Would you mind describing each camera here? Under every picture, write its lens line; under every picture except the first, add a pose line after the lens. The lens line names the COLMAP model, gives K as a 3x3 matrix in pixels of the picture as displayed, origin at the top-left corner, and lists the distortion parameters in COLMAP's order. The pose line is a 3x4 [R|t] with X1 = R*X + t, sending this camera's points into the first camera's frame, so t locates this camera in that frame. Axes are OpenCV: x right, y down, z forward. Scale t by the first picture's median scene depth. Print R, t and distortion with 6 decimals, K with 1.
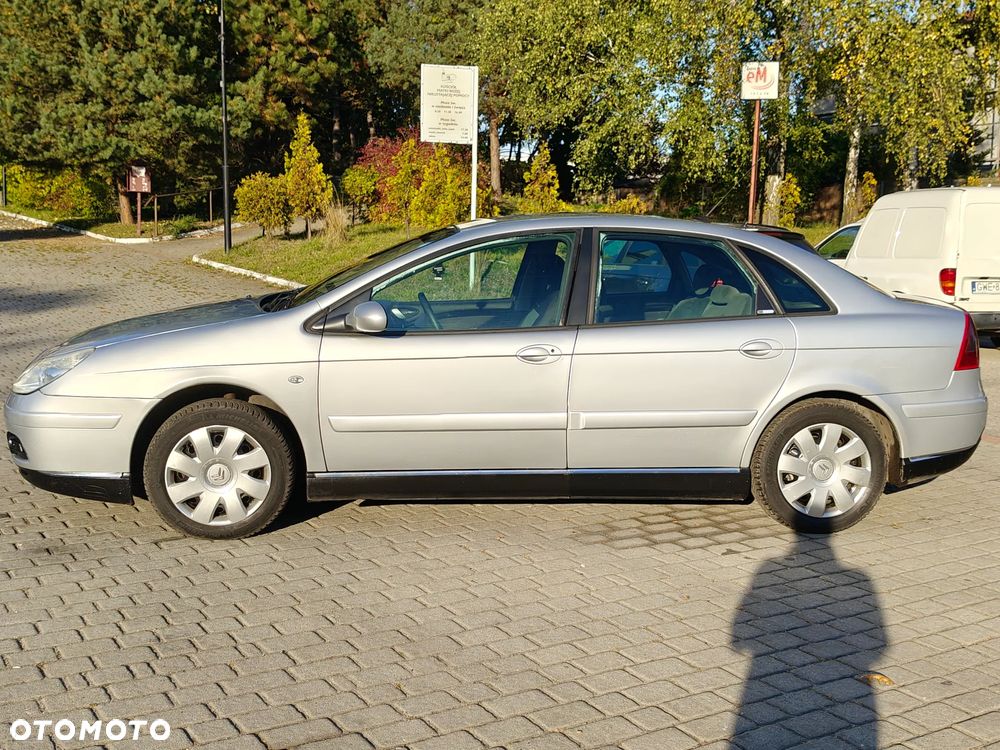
lens RADIAL K [[1130.5, 0, 499.5], [0, 1130.5, 390.0], [0, 0, 1]] dist [0.178663, -0.499144]
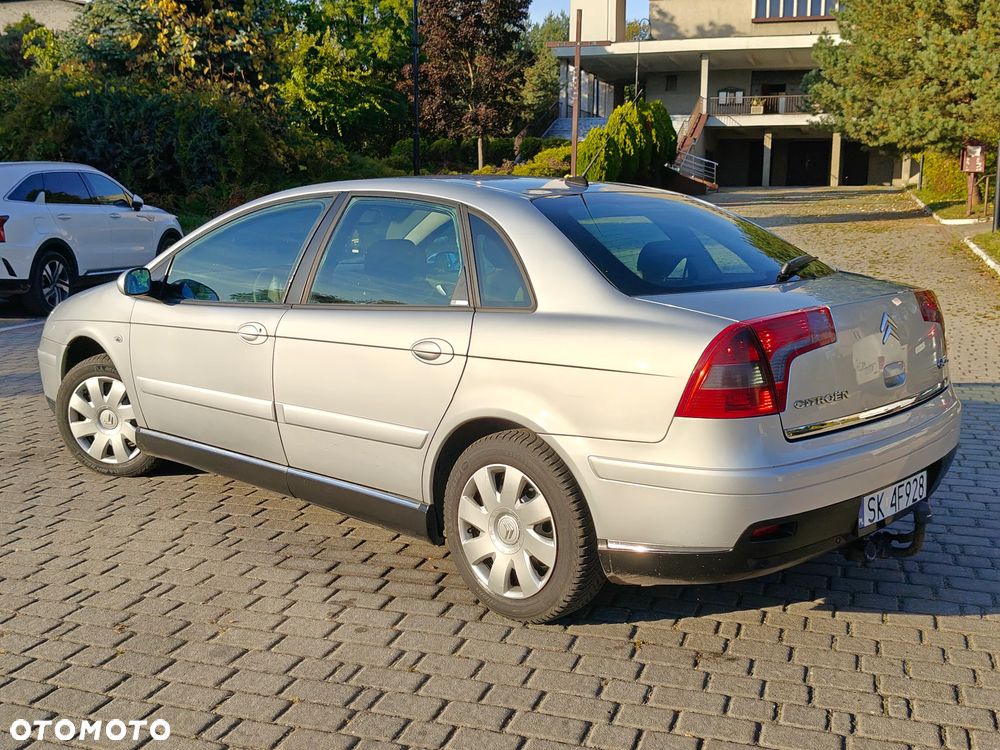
lens RADIAL K [[1064.5, 0, 488.4], [0, 1064.5, 377.7], [0, 0, 1]] dist [0.108392, -0.285971]
pose [[0.644337, 0.106795, -0.757248, 0.738132], [-0.097603, 0.993587, 0.057077, -0.058528], [0.758488, 0.037133, 0.650628, 0.541103]]
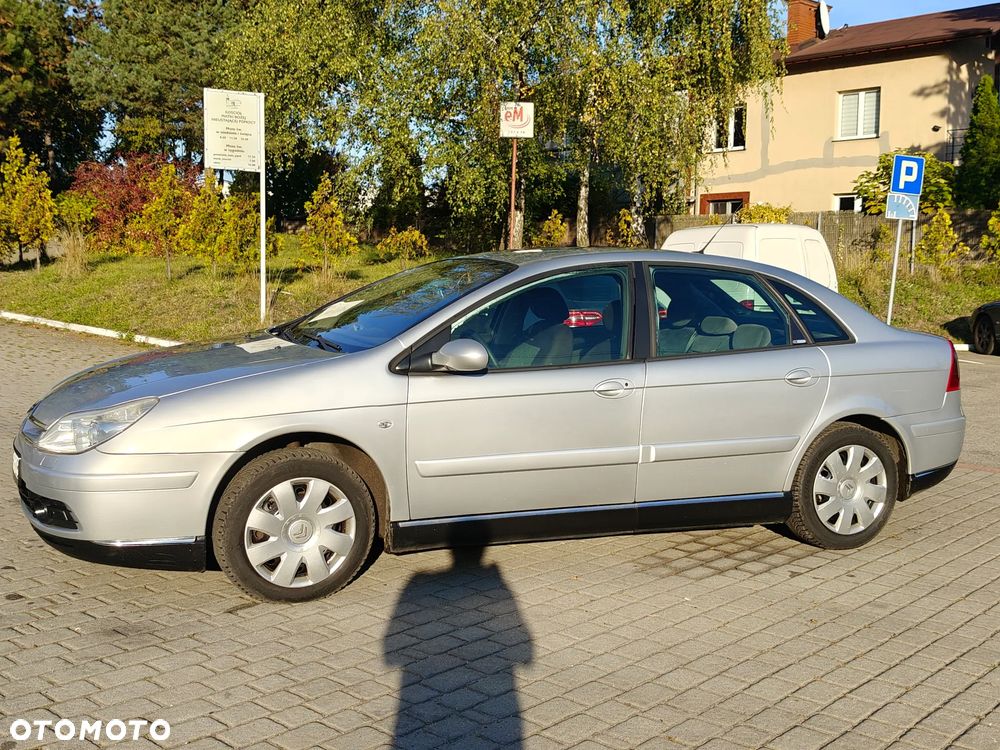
lens RADIAL K [[1130.5, 0, 499.5], [0, 1130.5, 390.0], [0, 0, 1]] dist [0.178663, -0.499144]
pose [[0.959315, -0.031536, 0.280570, -0.312515], [0.038990, 0.999018, -0.021023, -0.012236], [-0.279632, 0.031107, 0.959603, 0.067097]]
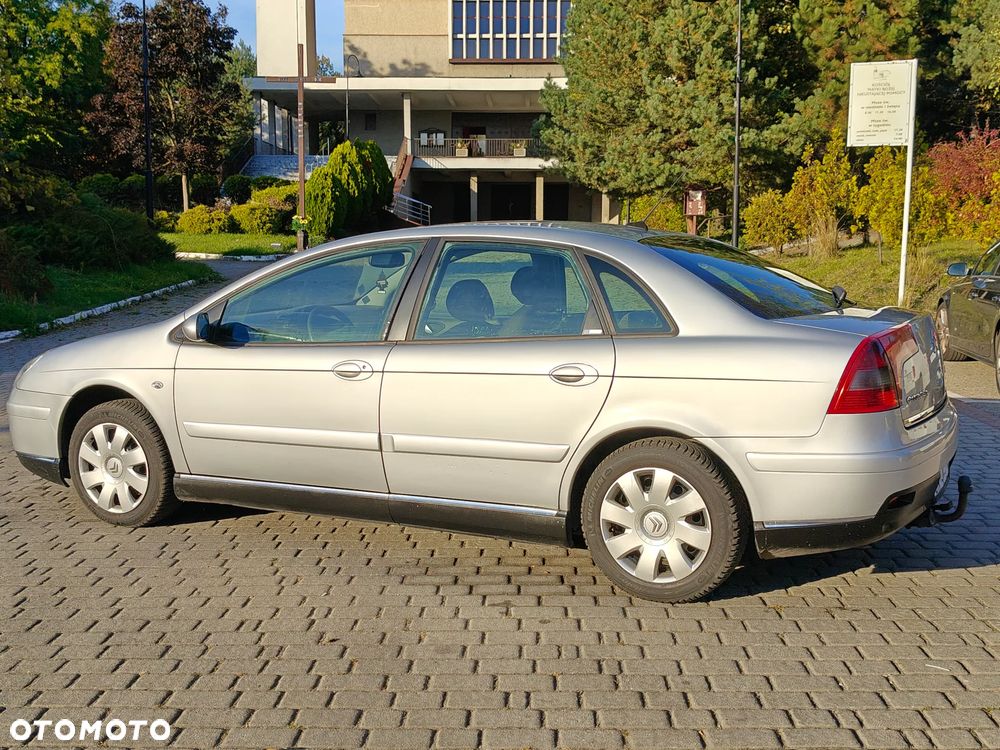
lens RADIAL K [[1130.5, 0, 499.5], [0, 1130.5, 390.0], [0, 0, 1]] dist [0.178663, -0.499144]
pose [[0.836226, 0.047363, -0.546336, 0.610207], [-0.057105, 0.998368, -0.000854, -0.019393], [0.545404, 0.031913, 0.837566, 0.241688]]
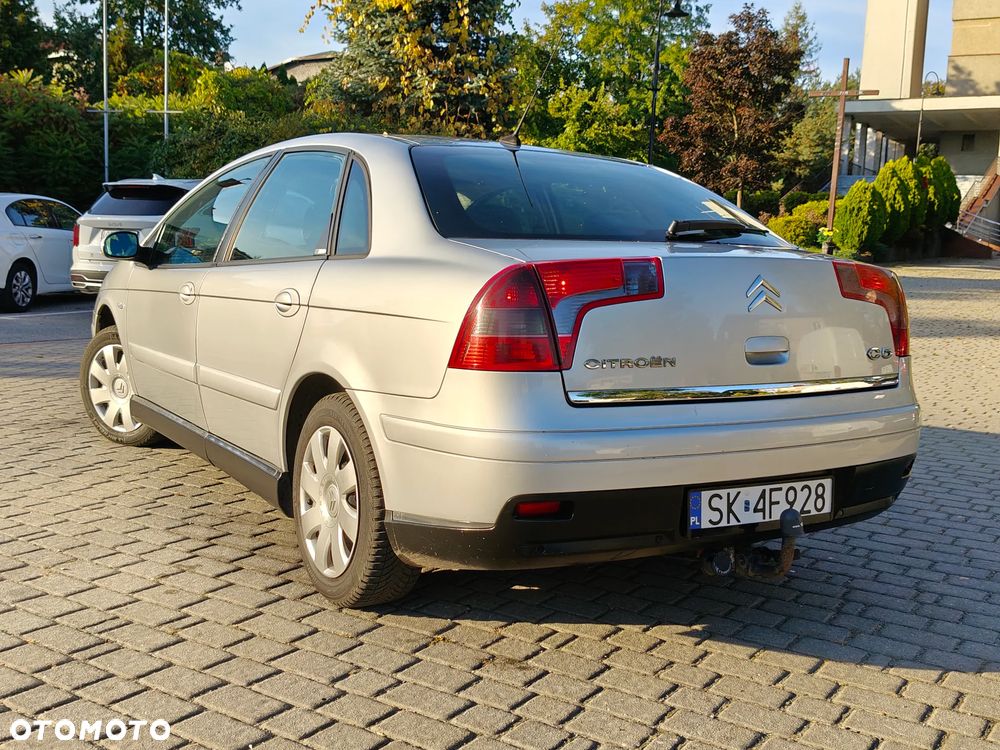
lens RADIAL K [[1064.5, 0, 488.4], [0, 1064.5, 377.7], [0, 0, 1]] dist [0.108392, -0.285971]
pose [[0.427658, 0.104411, -0.897890, 0.817687], [-0.161644, 0.986129, 0.037682, -0.032936], [0.889371, 0.129024, 0.438603, 0.782731]]
